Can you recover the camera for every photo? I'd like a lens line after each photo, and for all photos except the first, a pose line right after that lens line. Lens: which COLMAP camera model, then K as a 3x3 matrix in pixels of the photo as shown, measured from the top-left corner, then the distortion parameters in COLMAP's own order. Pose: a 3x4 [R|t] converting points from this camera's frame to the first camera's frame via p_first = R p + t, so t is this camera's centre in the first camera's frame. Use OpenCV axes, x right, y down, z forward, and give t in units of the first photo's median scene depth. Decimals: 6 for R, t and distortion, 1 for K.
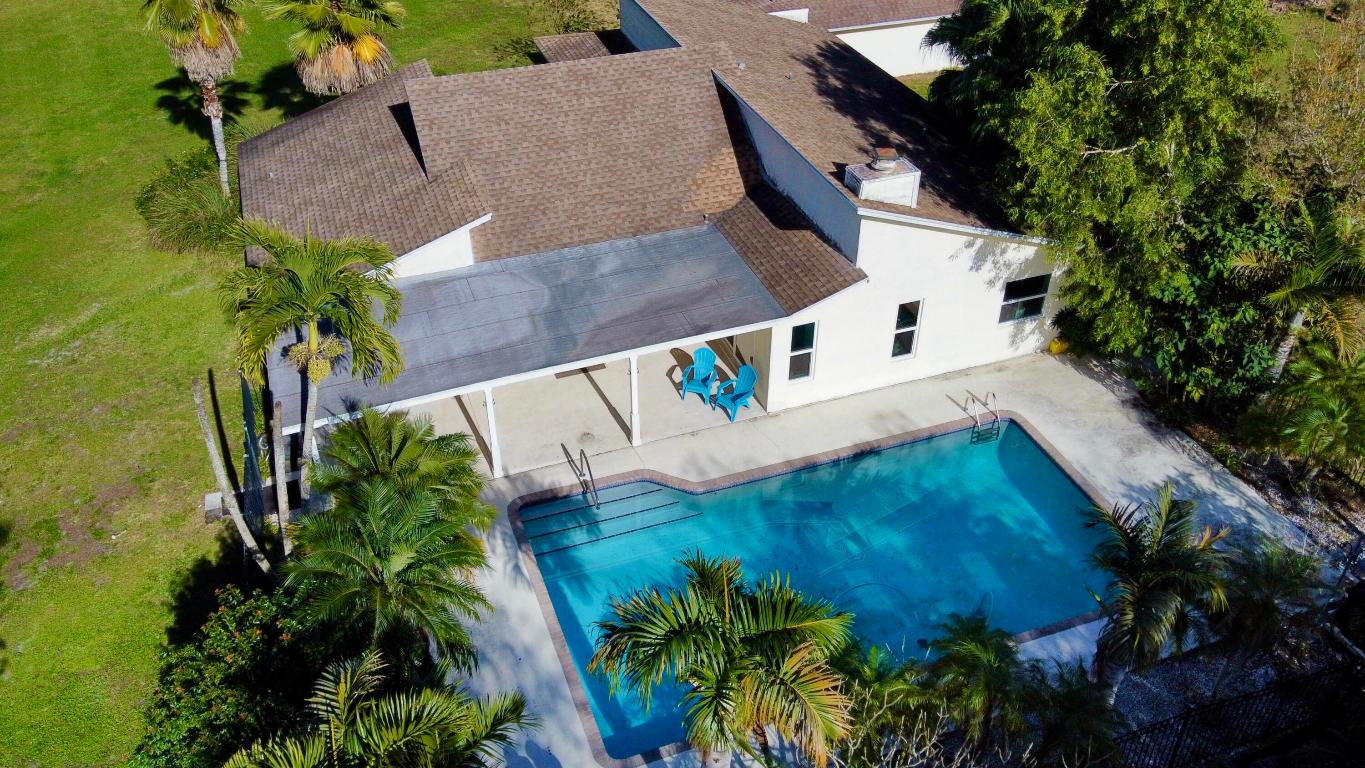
lens RADIAL K [[1081.9, 0, 691.0], [0, 1081.9, 356.1], [0, 0, 1]] dist [-0.013008, 0.015830]
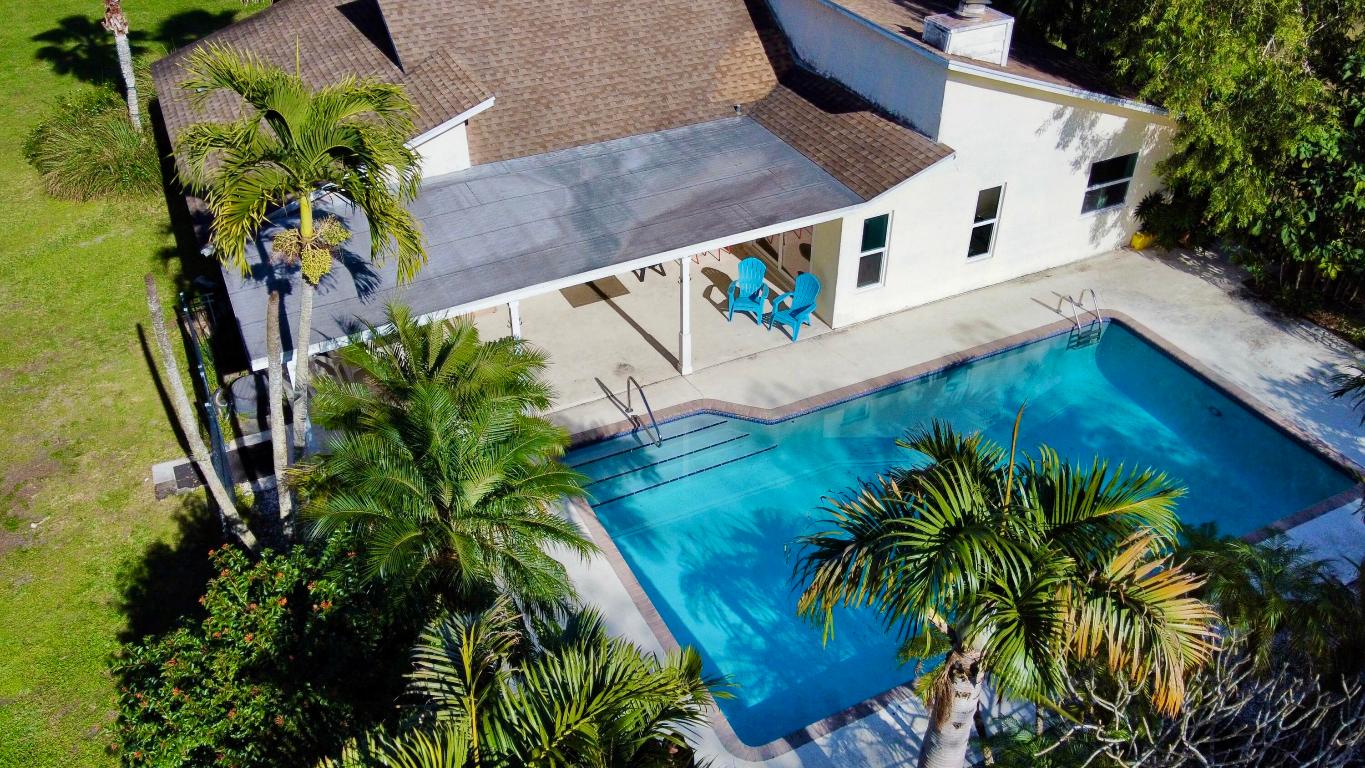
lens RADIAL K [[1069.3, 0, 678.2], [0, 1069.3, 364.2], [0, 0, 1]] dist [0.000623, 0.008652]
pose [[0.994611, -0.063383, 0.082043, -0.120771], [0.063748, 0.997964, -0.001829, 0.074769], [-0.081760, 0.007049, 0.996627, 0.183493]]
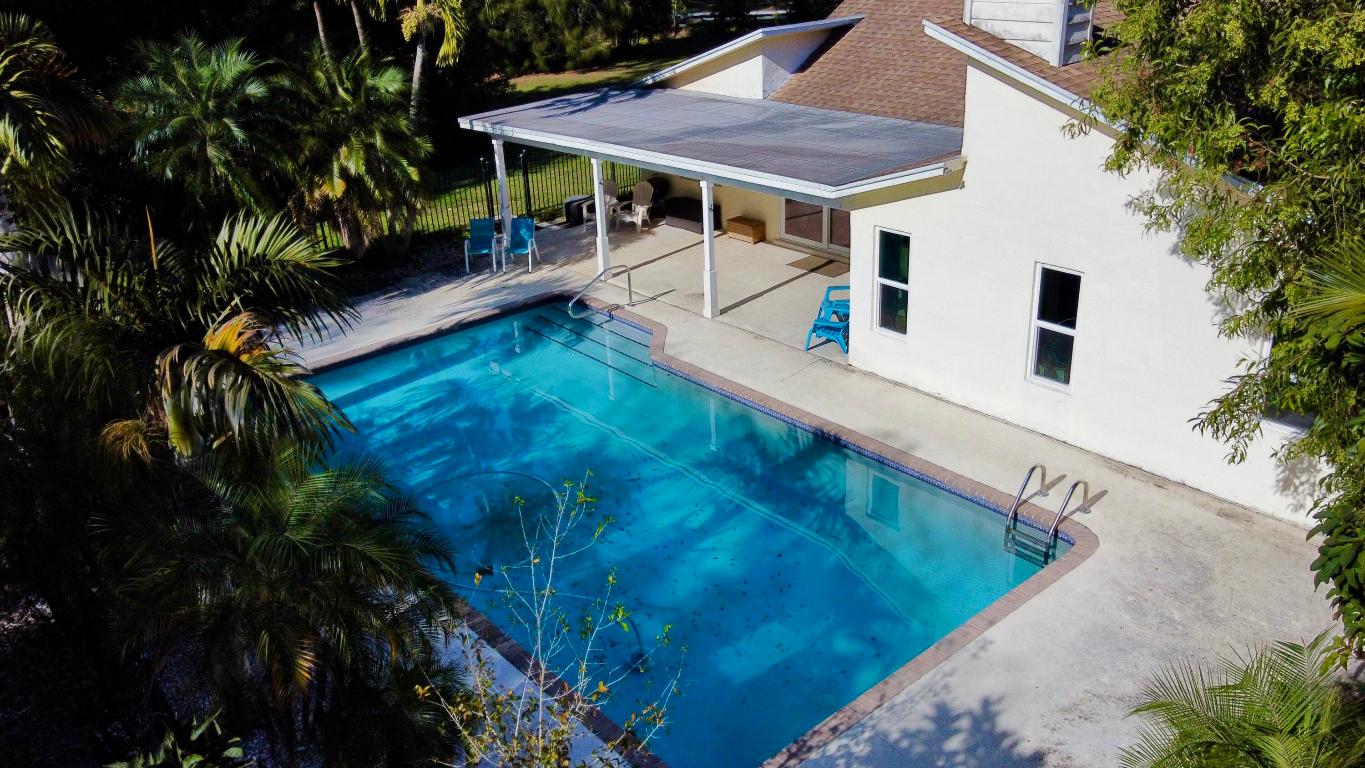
lens RADIAL K [[1069.3, 0, 678.2], [0, 1069.3, 364.2], [0, 0, 1]] dist [0.000623, 0.008652]
pose [[0.339805, 0.343755, -0.875423, 0.630850], [-0.506955, 0.850956, 0.137367, 0.014848], [0.792167, 0.397122, 0.463428, 0.615305]]
